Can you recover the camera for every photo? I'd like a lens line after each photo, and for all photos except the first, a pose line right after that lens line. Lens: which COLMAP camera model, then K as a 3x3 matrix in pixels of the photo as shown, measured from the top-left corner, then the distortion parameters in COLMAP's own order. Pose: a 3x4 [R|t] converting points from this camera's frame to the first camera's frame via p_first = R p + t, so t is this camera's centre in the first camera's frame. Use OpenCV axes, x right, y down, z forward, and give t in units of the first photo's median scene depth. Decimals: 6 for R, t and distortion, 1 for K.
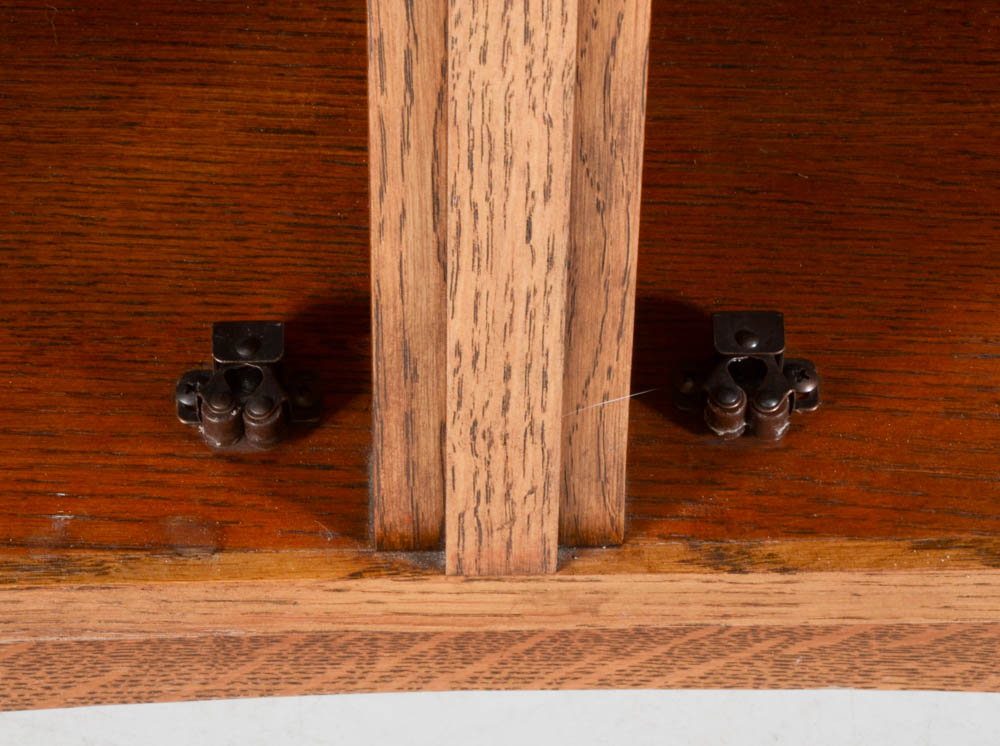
lens RADIAL K [[4968.3, 0, 500.0], [0, 4968.3, 373.0], [0, 0, 1]] dist [1.094549, 2.465095]
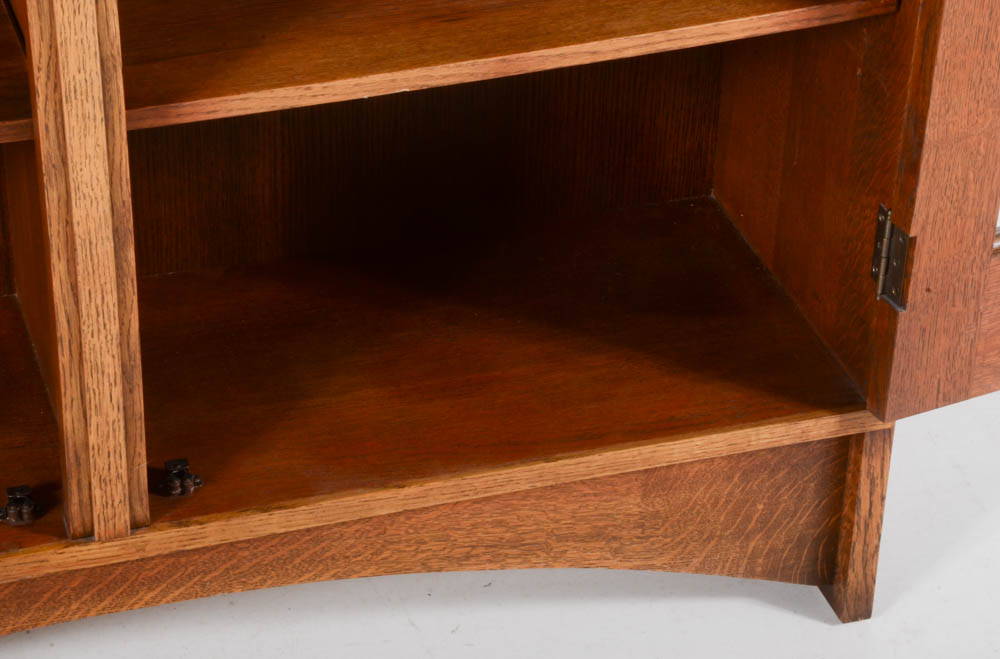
lens RADIAL K [[2678.6, 0, 500.0], [0, 2678.6, 329.5], [0, 0, 1]] dist [0.587465, 0.903318]
pose [[0.961323, -0.140904, 0.236653, -0.161390], [0.210046, 0.930845, -0.299011, 0.508281], [-0.178155, 0.337154, 0.924439, -0.739203]]
